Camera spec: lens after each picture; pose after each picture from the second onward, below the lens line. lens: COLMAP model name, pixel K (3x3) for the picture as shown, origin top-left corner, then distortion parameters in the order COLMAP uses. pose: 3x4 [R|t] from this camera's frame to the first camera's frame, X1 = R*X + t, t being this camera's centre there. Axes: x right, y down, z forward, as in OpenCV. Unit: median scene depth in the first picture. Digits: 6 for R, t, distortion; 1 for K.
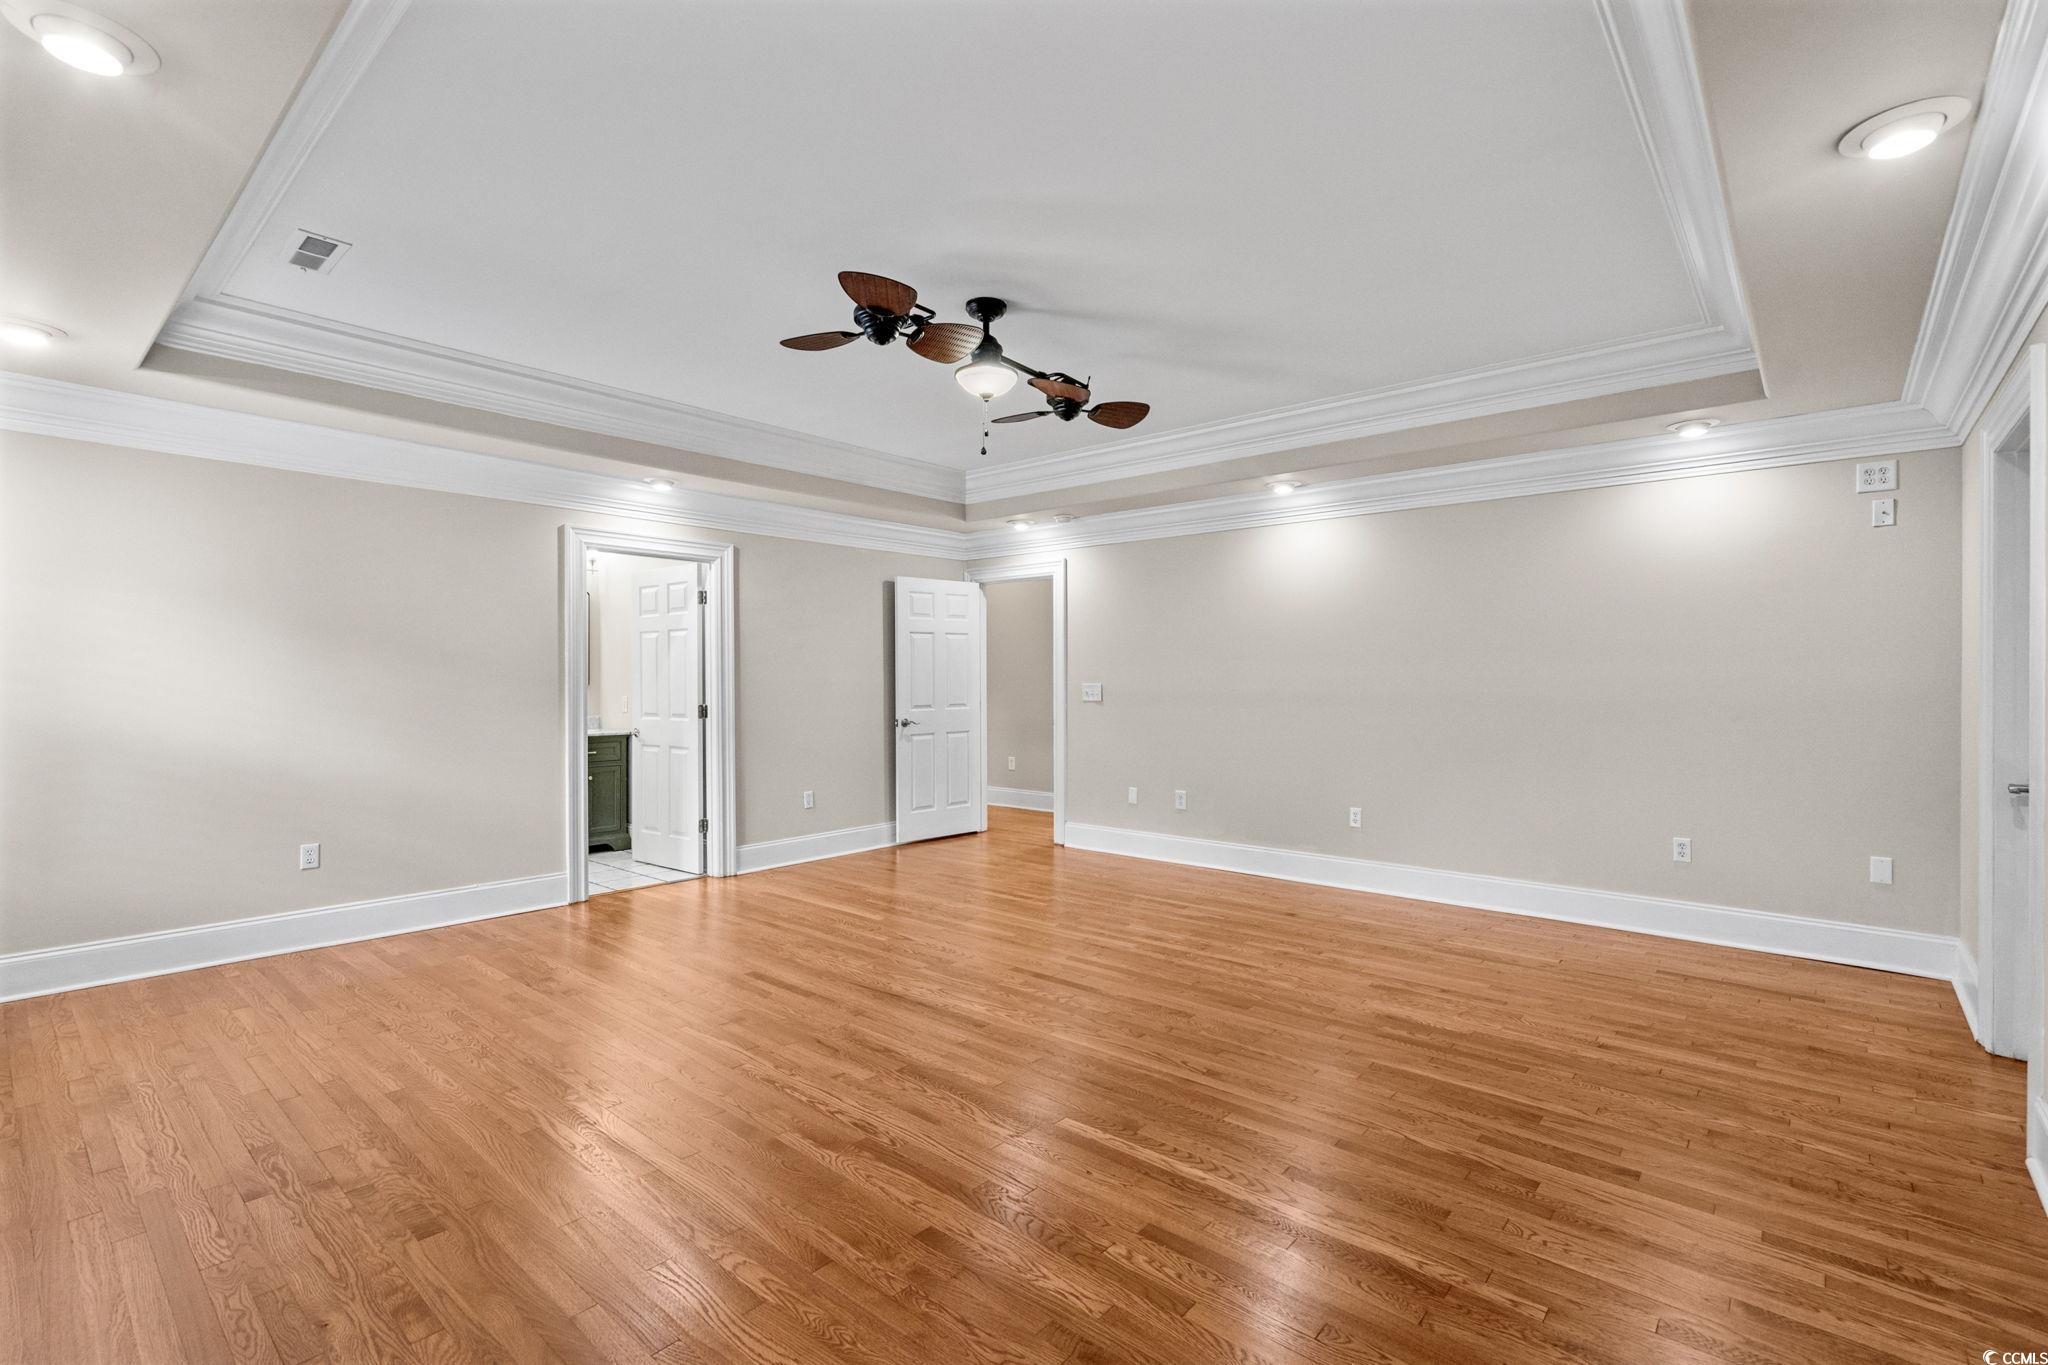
lens RADIAL K [[924.3, 0, 1034.7], [0, 924.3, 673.1], [0, 0, 1]] dist [-0.000440, 0.000441]
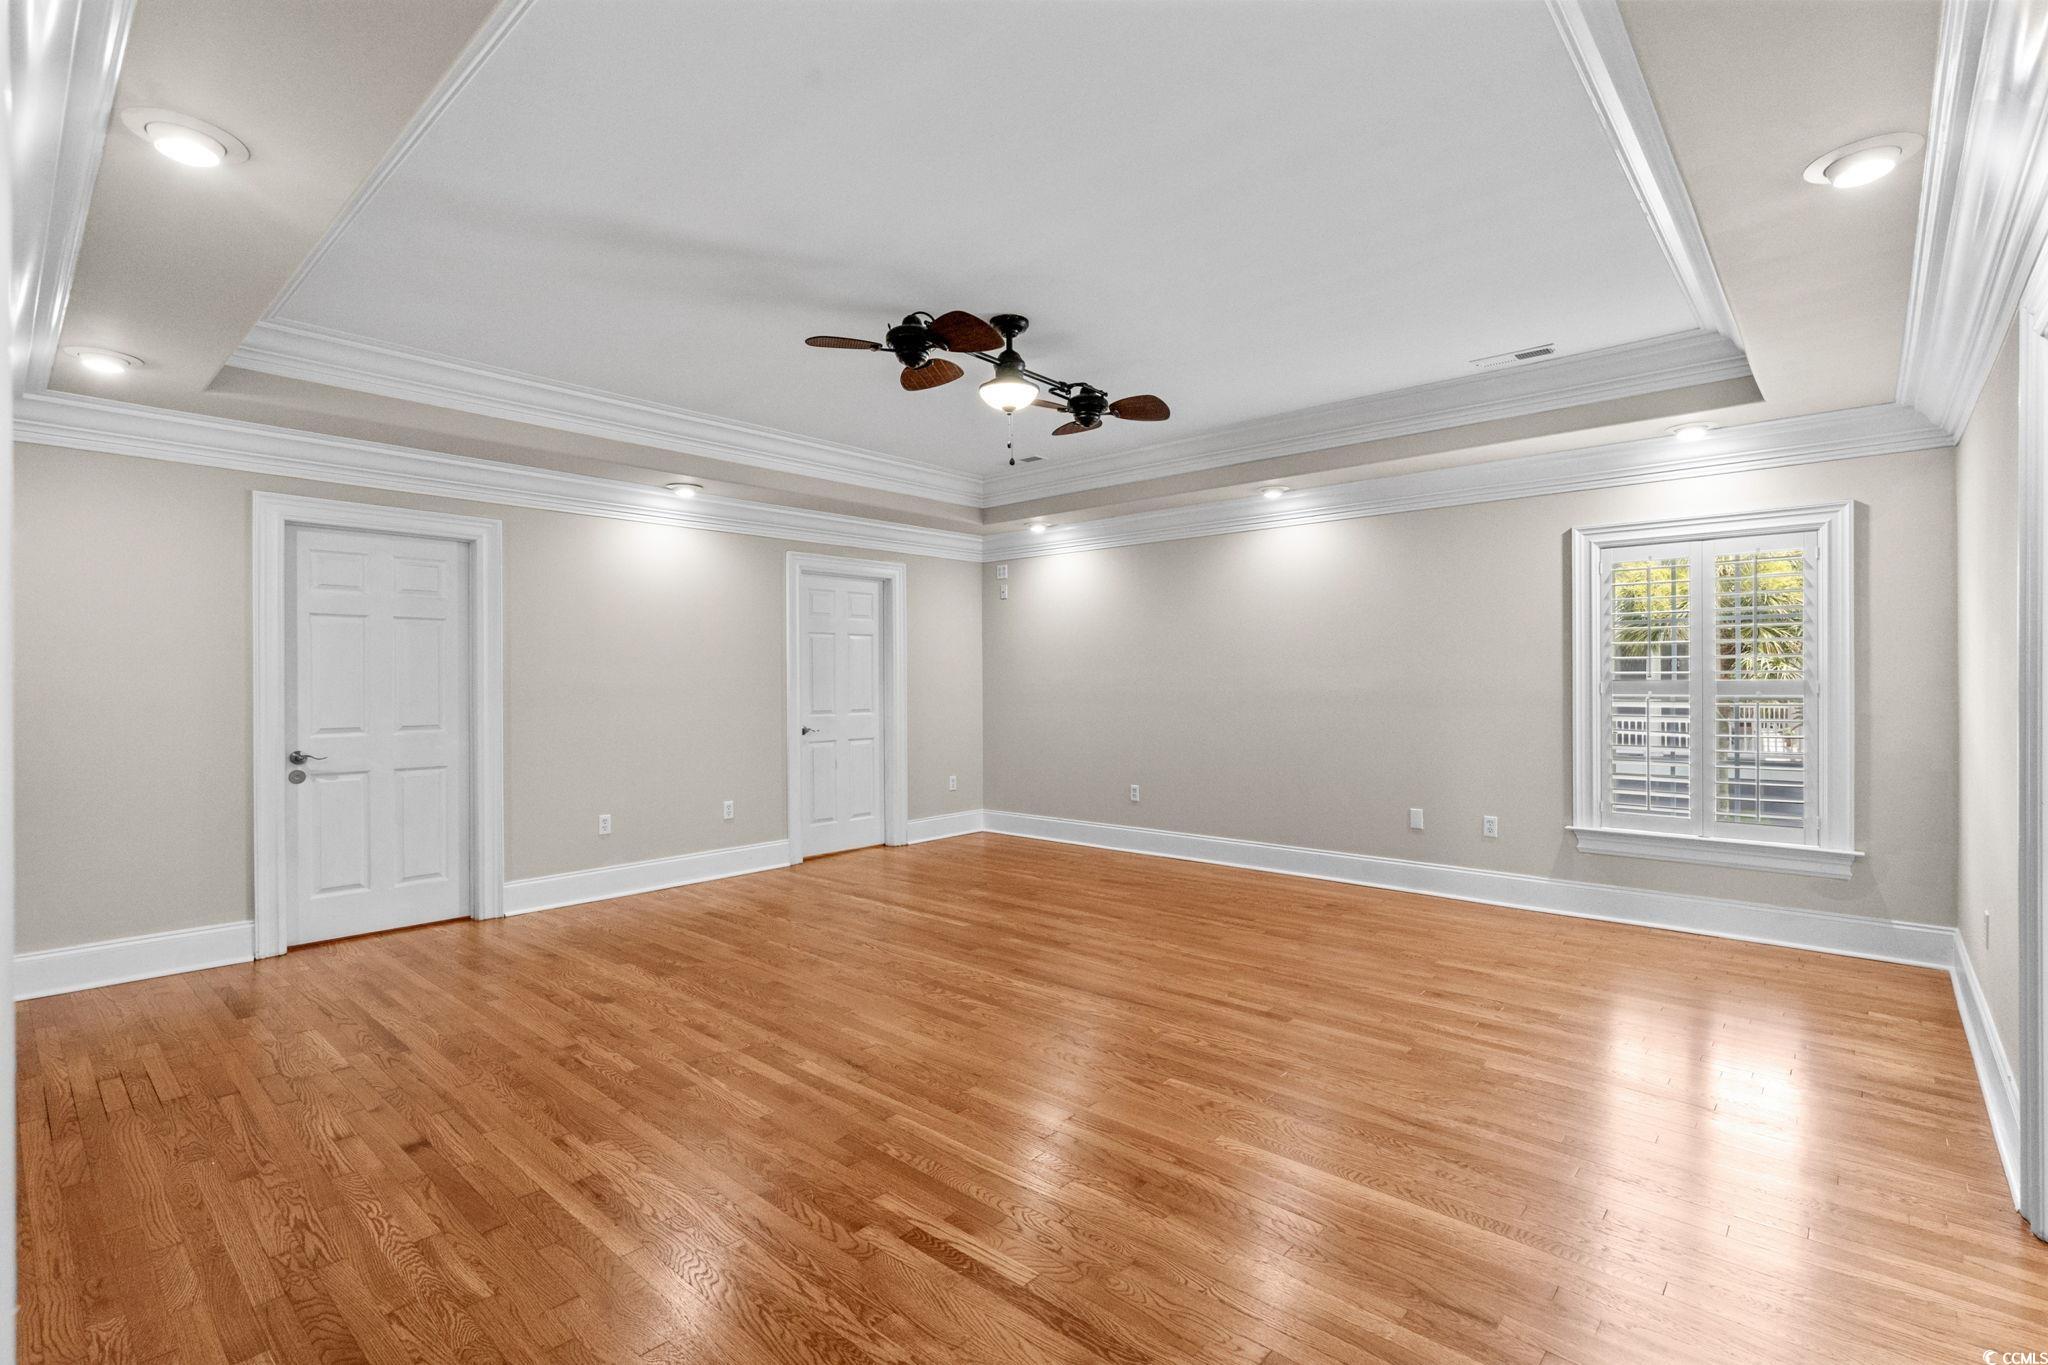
lens RADIAL K [[937.9, 0, 1024.2], [0, 937.9, 676.9], [0, 0, 1]] dist [-0.004327, 0.000142]
pose [[-0.999756, 0.003921, 0.021732, -0.088047], [0.003645, 0.999913, -0.012714, 0.015782], [-0.021780, -0.012631, -0.999683, 2.000524]]
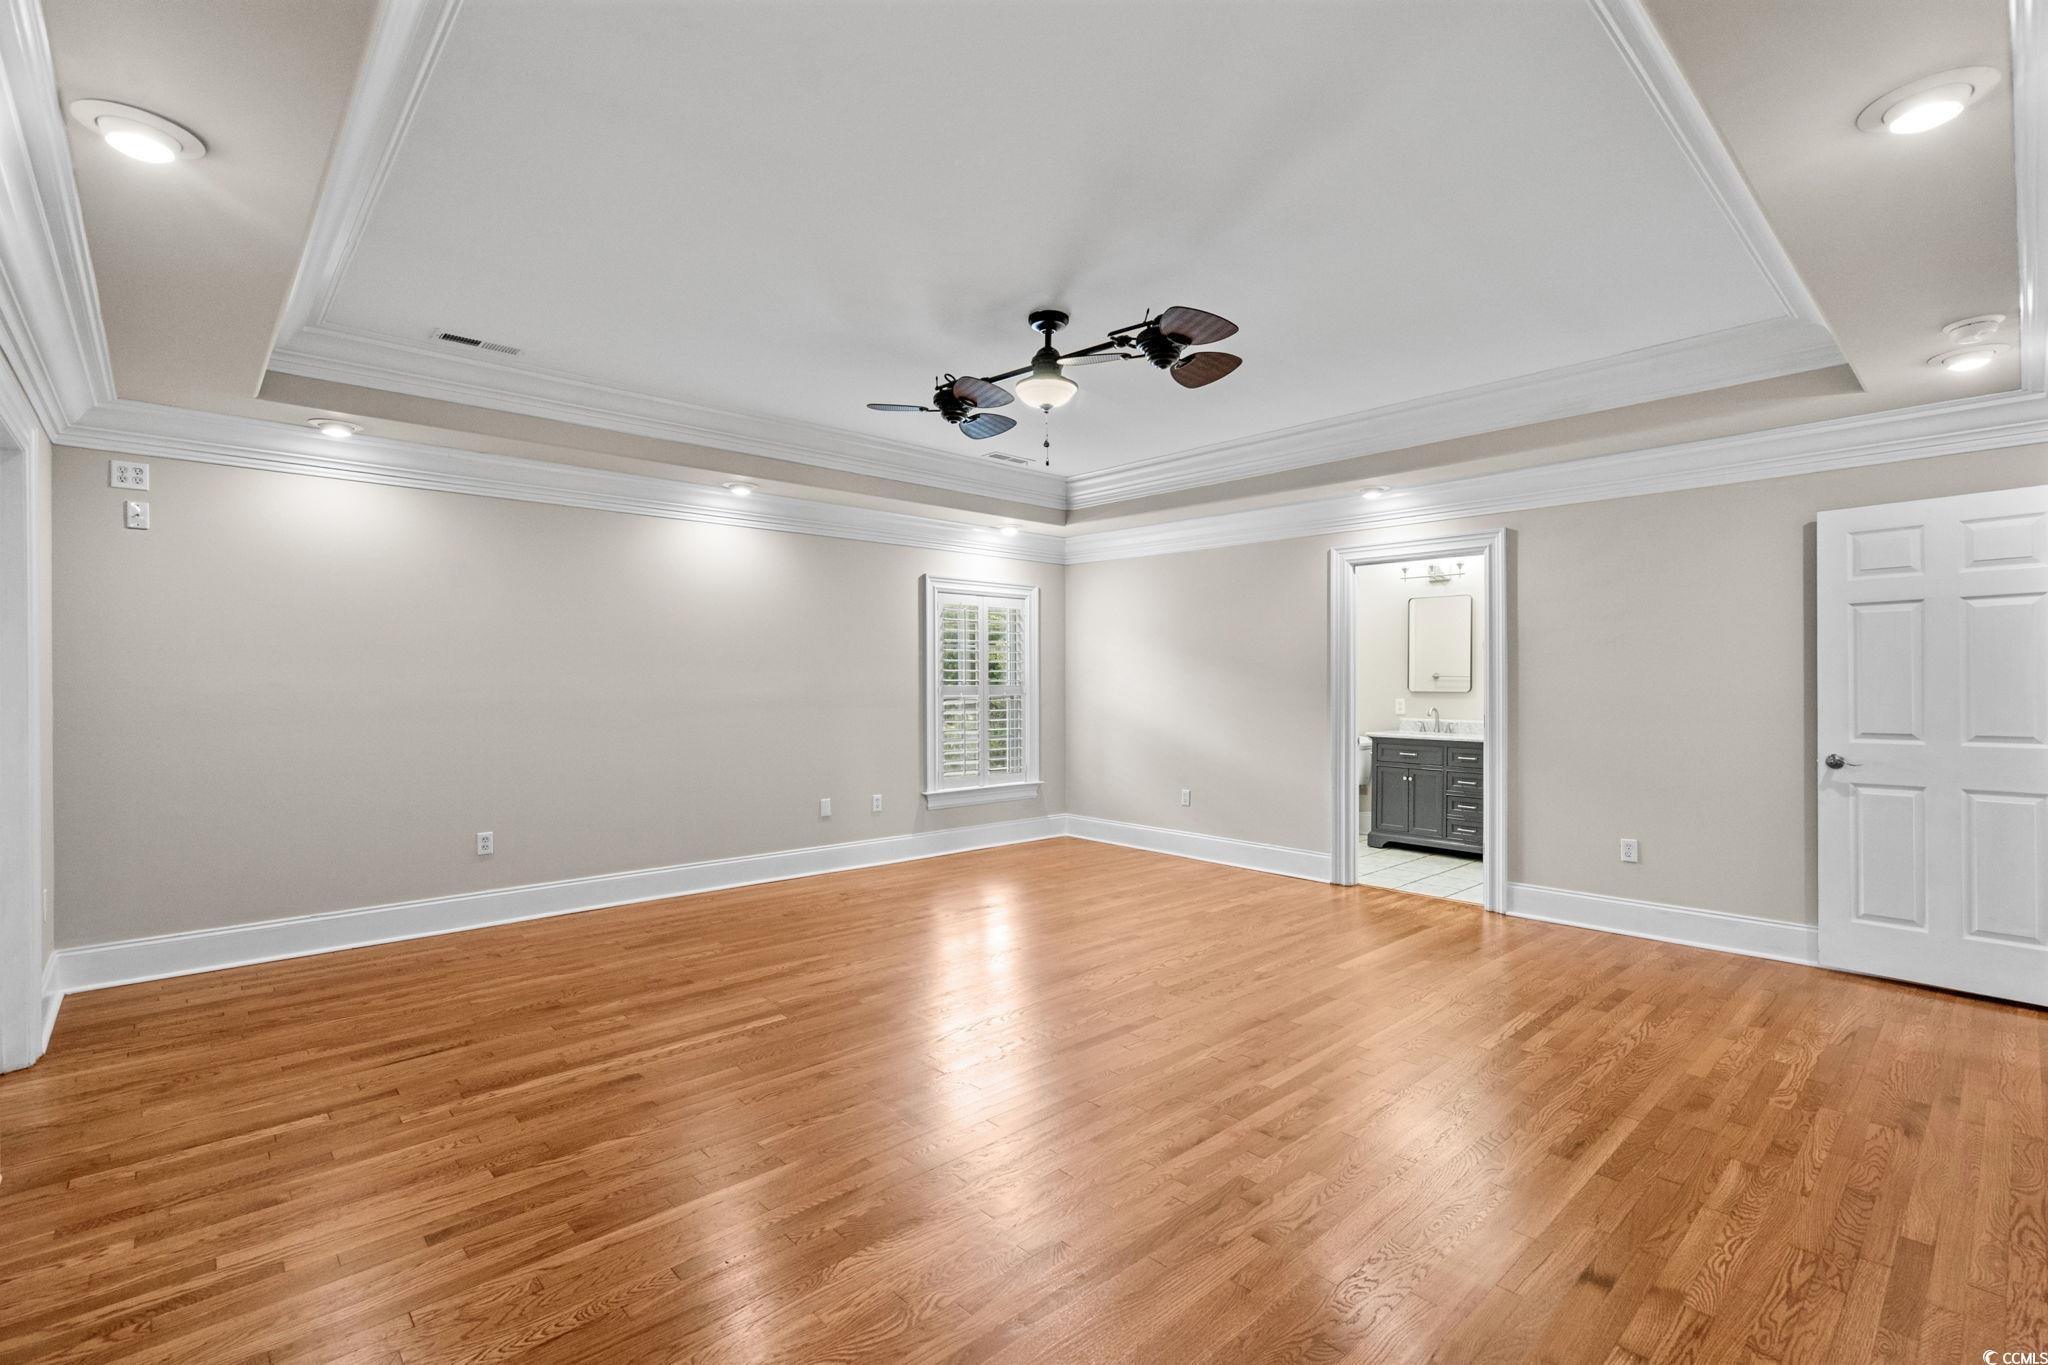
lens RADIAL K [[929.7, 0, 1031.7], [0, 929.7, 691.7], [0, 0, 1]] dist [-0.002425, 0.000305]
pose [[-0.115089, 0.010750, -0.993297, 0.933063], [0.006671, 0.999927, 0.010049, 0.001075], [0.993333, -0.005470, -0.115153, 1.067117]]
